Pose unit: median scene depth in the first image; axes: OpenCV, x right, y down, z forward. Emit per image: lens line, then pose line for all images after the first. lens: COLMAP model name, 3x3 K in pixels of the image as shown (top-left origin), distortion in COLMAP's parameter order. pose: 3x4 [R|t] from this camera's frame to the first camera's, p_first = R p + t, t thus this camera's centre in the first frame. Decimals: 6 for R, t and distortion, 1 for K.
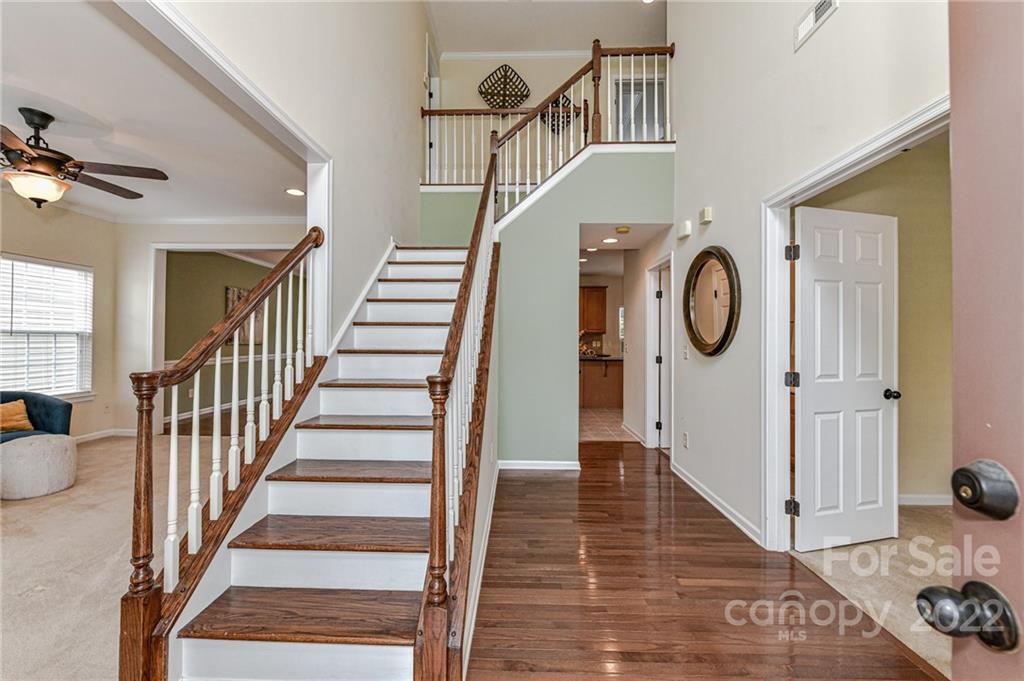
lens RADIAL K [[415.6, 0, 507.2], [0, 415.6, 339.8], [0, 0, 1]] dist [0.001678, -0.001153]
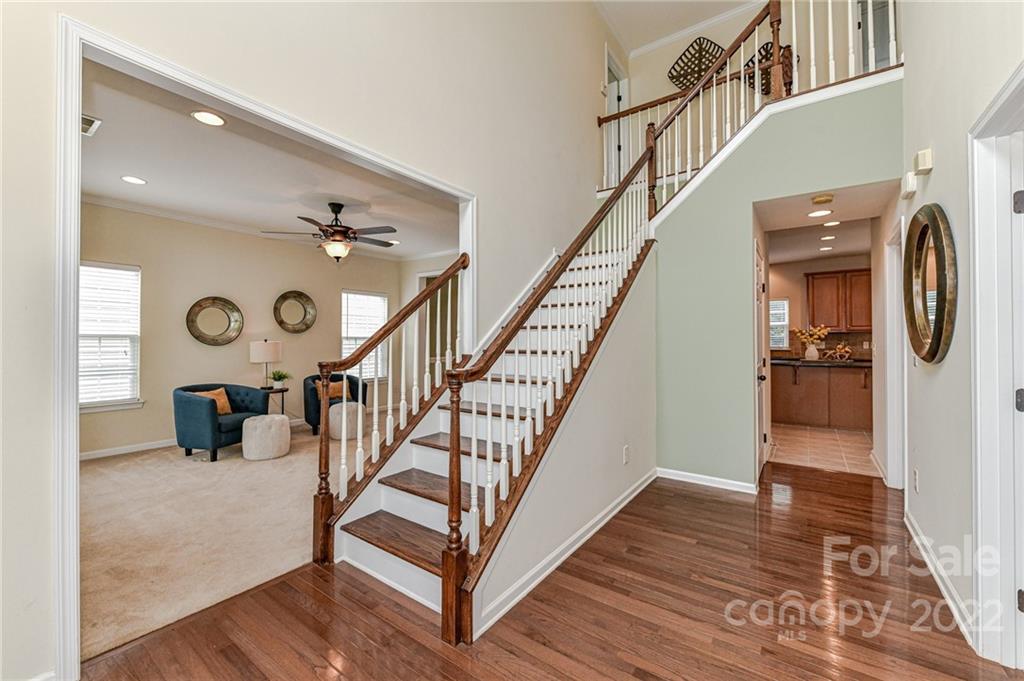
lens RADIAL K [[415.6, 0, 501.3], [0, 415.6, 339.4], [0, 0, 1]] dist [0.001678, -0.001153]
pose [[0.822509, -0.007771, -0.568699, 0.317438], [0.005339, 0.999968, -0.005942, 0.000823], [0.568727, 0.001851, 0.822524, 0.018861]]
